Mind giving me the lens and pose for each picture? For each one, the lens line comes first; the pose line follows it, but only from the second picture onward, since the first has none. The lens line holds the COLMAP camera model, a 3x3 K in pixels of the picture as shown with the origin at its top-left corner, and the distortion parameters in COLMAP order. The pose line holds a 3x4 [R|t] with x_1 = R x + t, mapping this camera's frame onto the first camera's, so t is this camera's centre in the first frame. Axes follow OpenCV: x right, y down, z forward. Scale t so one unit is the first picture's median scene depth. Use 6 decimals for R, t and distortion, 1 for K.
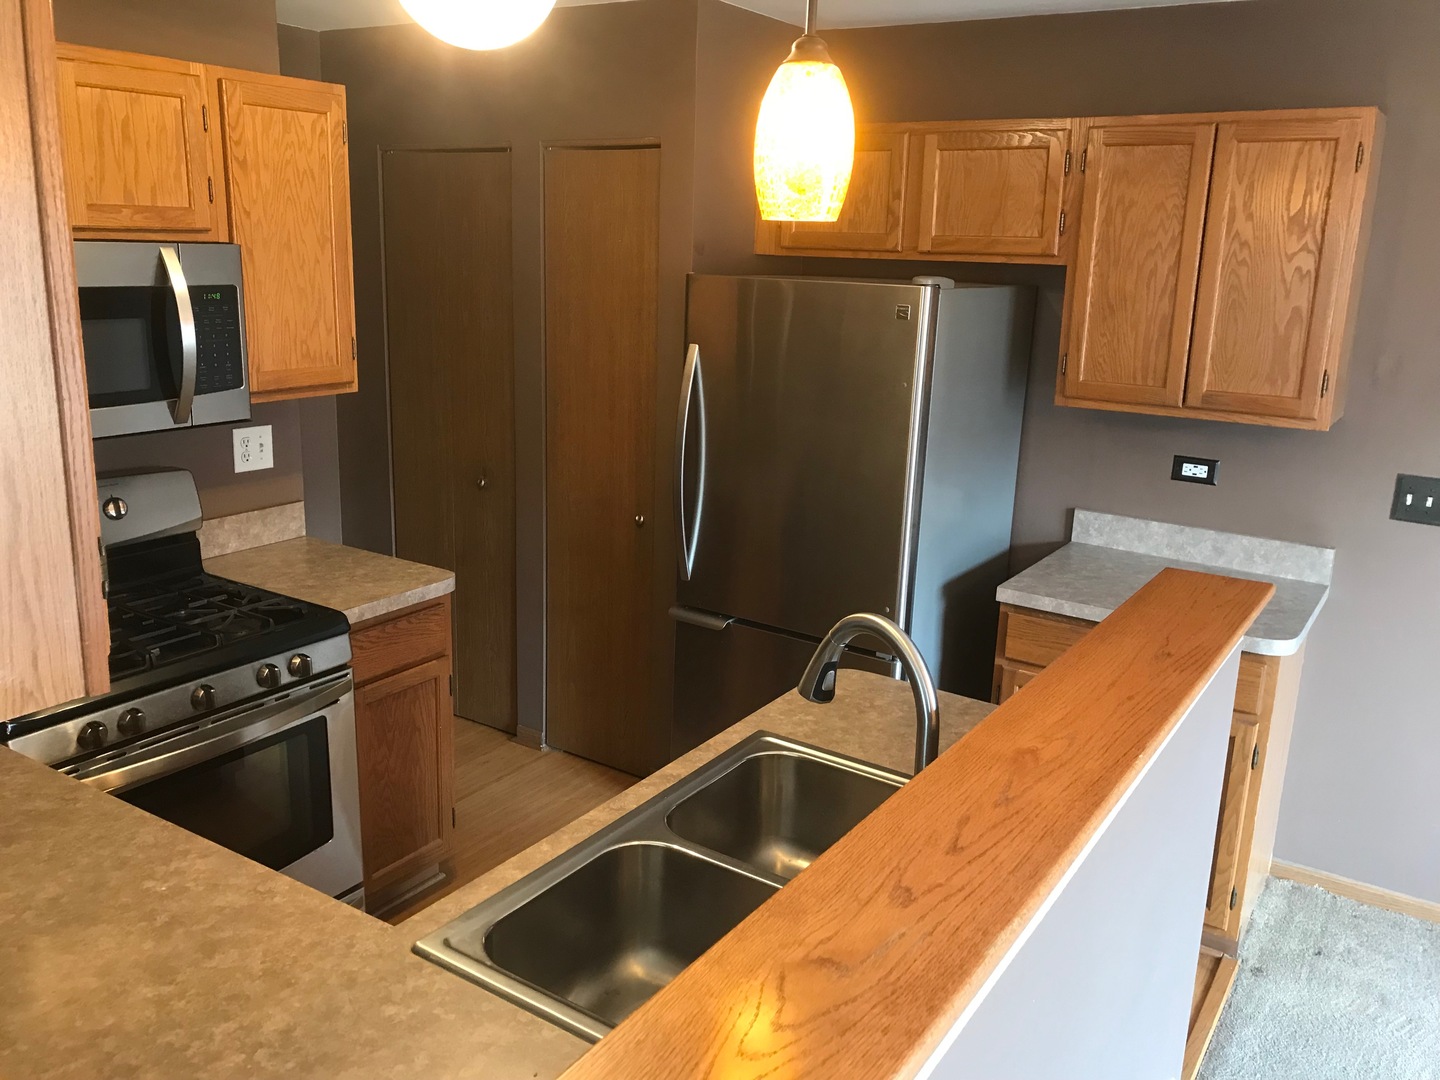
lens RADIAL K [[1182.2, 0, 716.9], [0, 1182.2, 536.3], [0, 0, 1]] dist [0.008056, -0.003409]
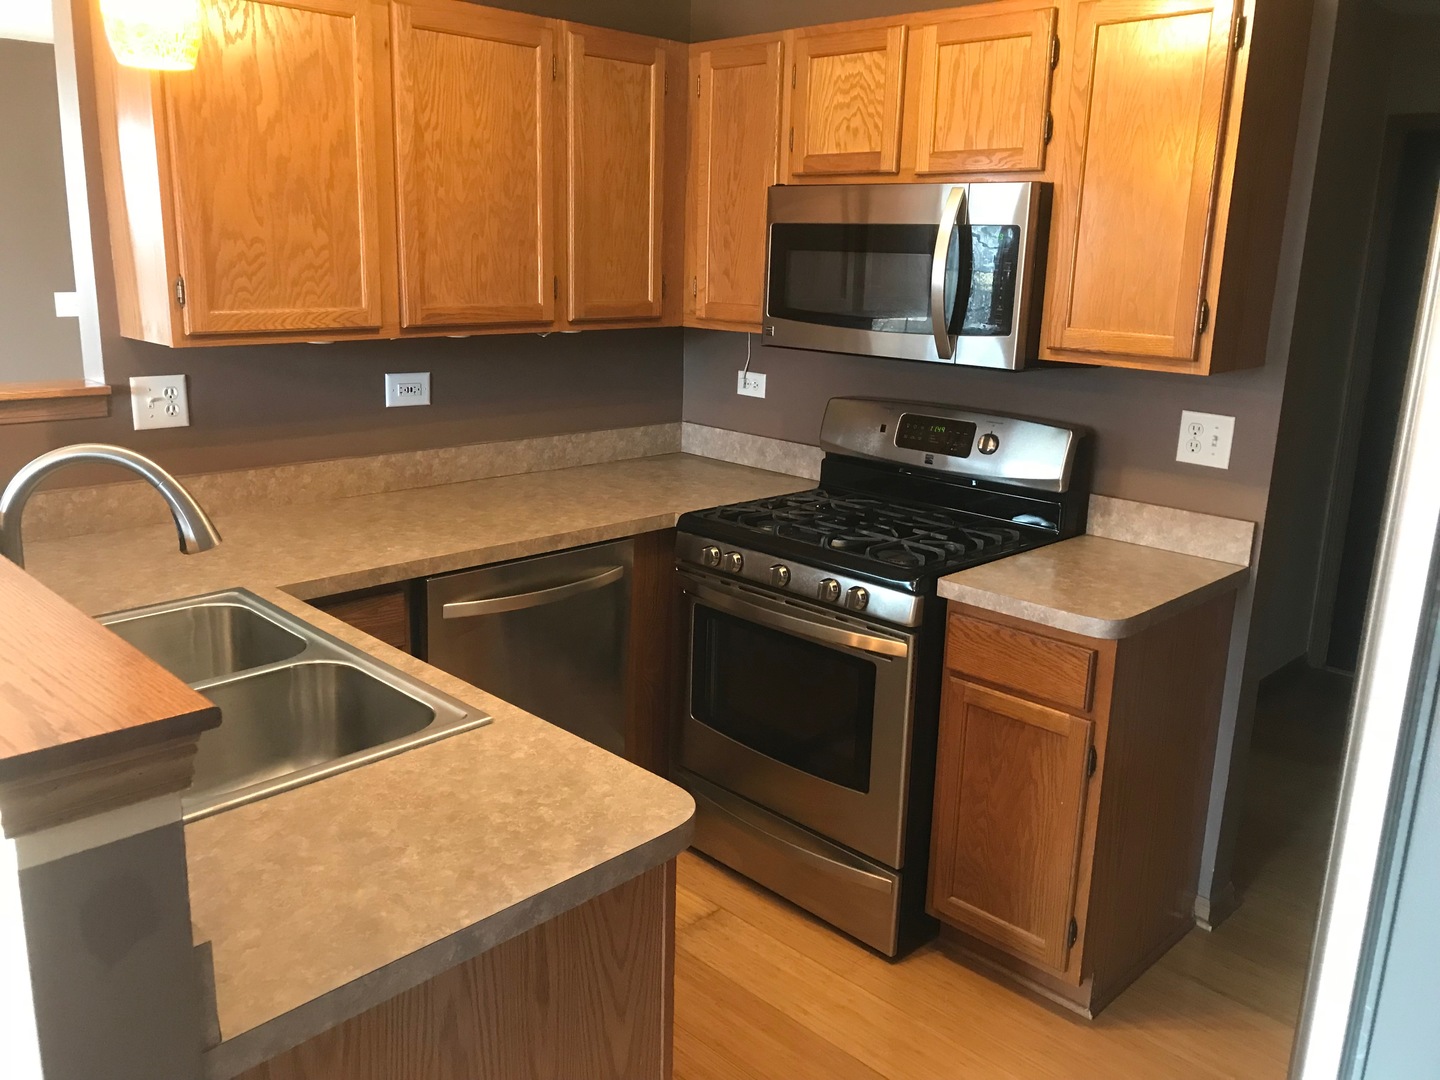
lens RADIAL K [[1182.2, 0, 717.1], [0, 1182.2, 538.7], [0, 0, 1]] dist [0.008056, -0.003409]
pose [[-0.209963, 0.203443, -0.956309, 0.623680], [-0.271362, 0.927557, 0.256906, -0.163391], [0.939297, 0.313447, -0.139546, 1.018243]]
